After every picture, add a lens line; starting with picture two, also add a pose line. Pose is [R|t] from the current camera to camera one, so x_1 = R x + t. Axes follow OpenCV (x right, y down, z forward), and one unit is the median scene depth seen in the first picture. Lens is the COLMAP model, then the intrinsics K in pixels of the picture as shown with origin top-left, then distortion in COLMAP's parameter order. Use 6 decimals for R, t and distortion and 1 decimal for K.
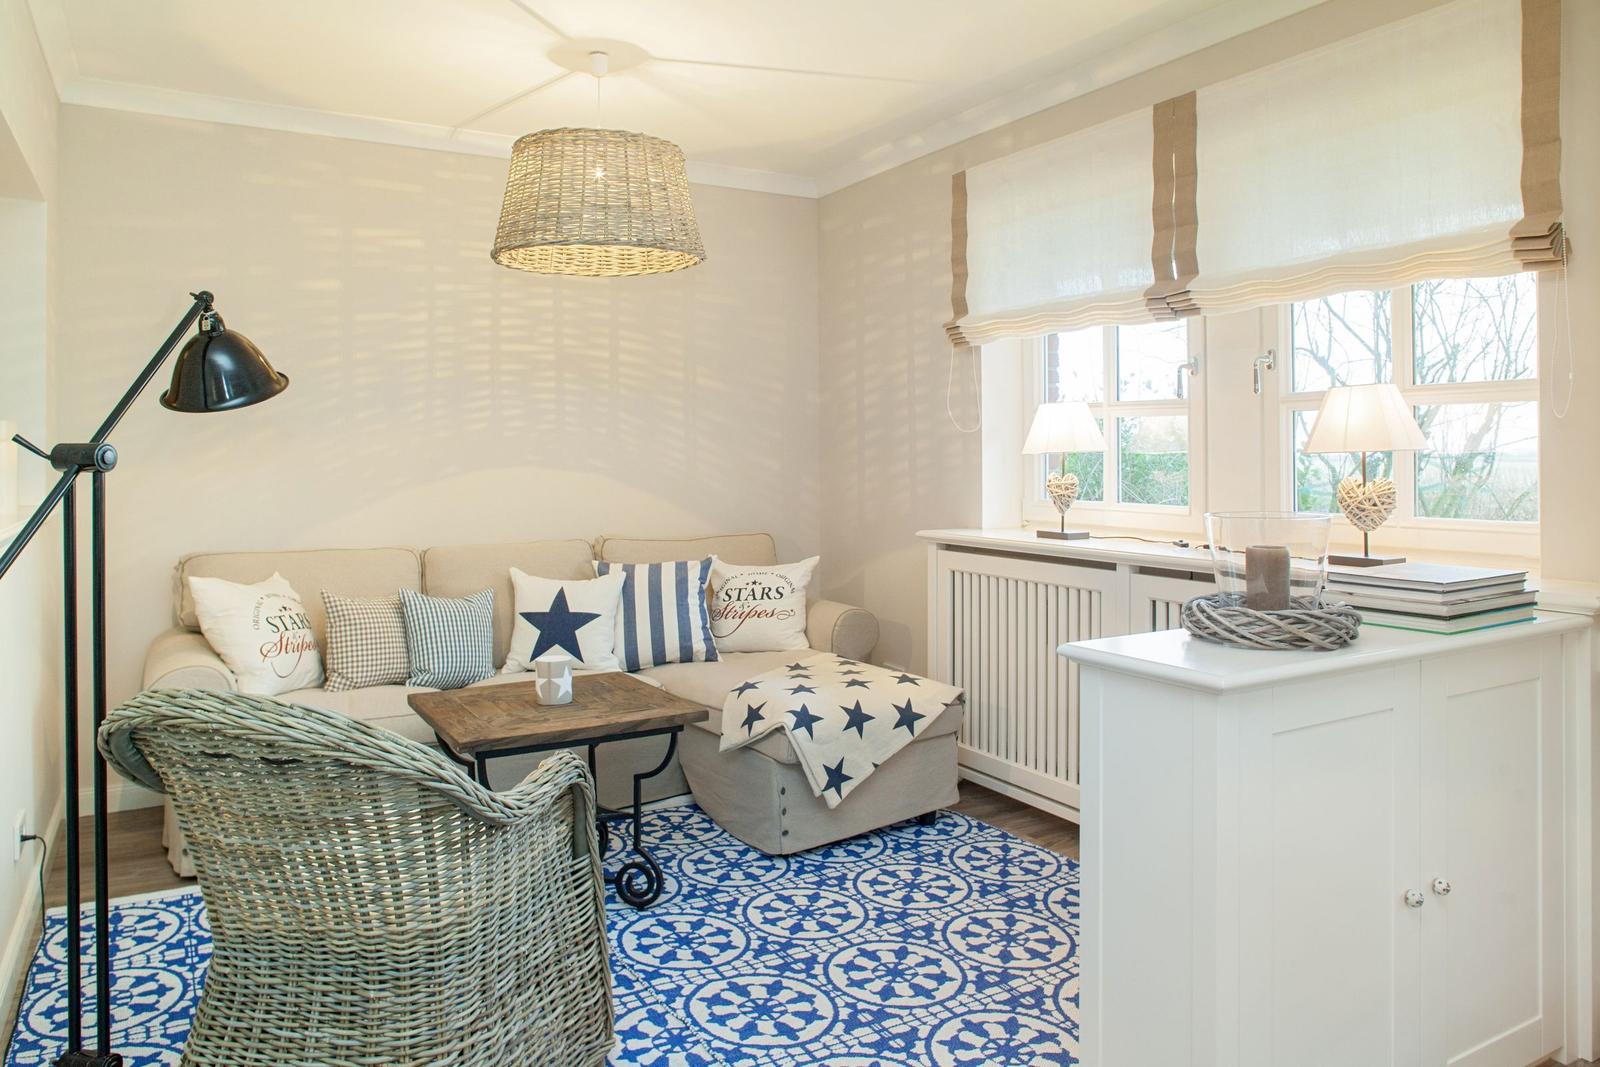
lens RADIAL K [[1109.3, 0, 799.0], [0, 1109.3, 427.1], [0, 0, 1]] dist [-0.068357, 0.051189]
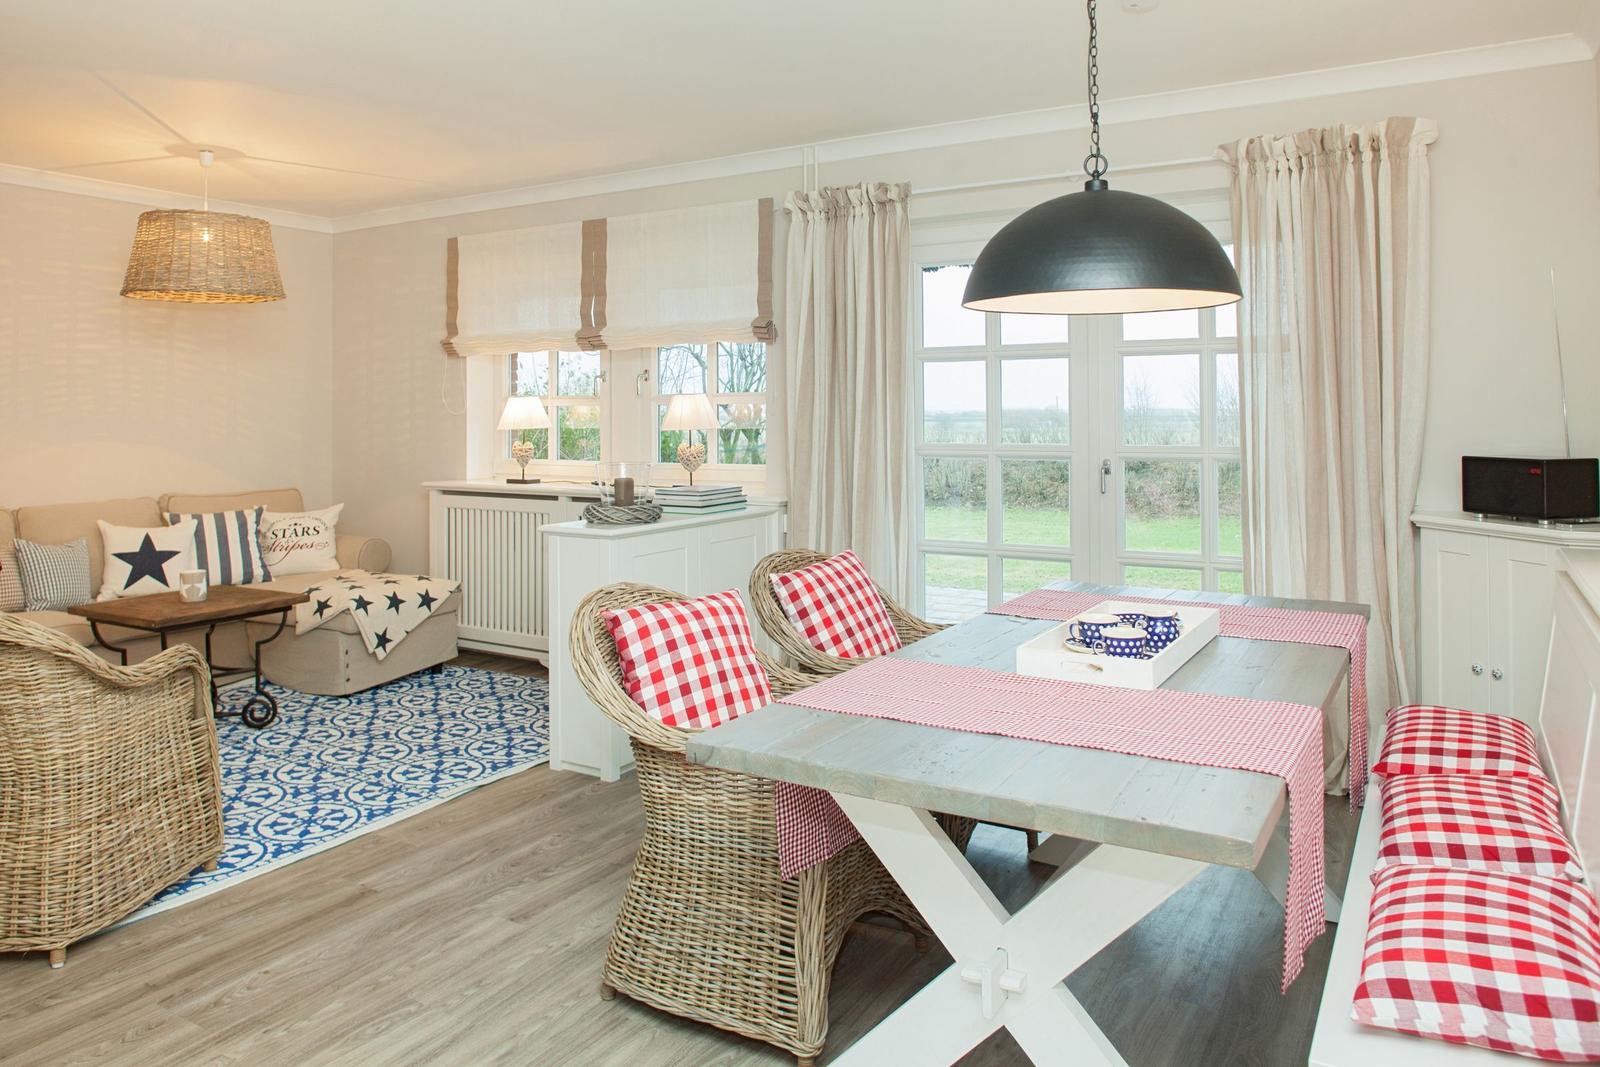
lens RADIAL K [[1109.3, 0, 799.0], [0, 1109.3, 427.1], [0, 0, 1]] dist [-0.068357, 0.051189]
pose [[0.873934, -0.007459, 0.485988, -0.180973], [-0.009743, 0.999413, 0.032859, -0.034420], [-0.485947, -0.033451, 0.873348, -0.557880]]
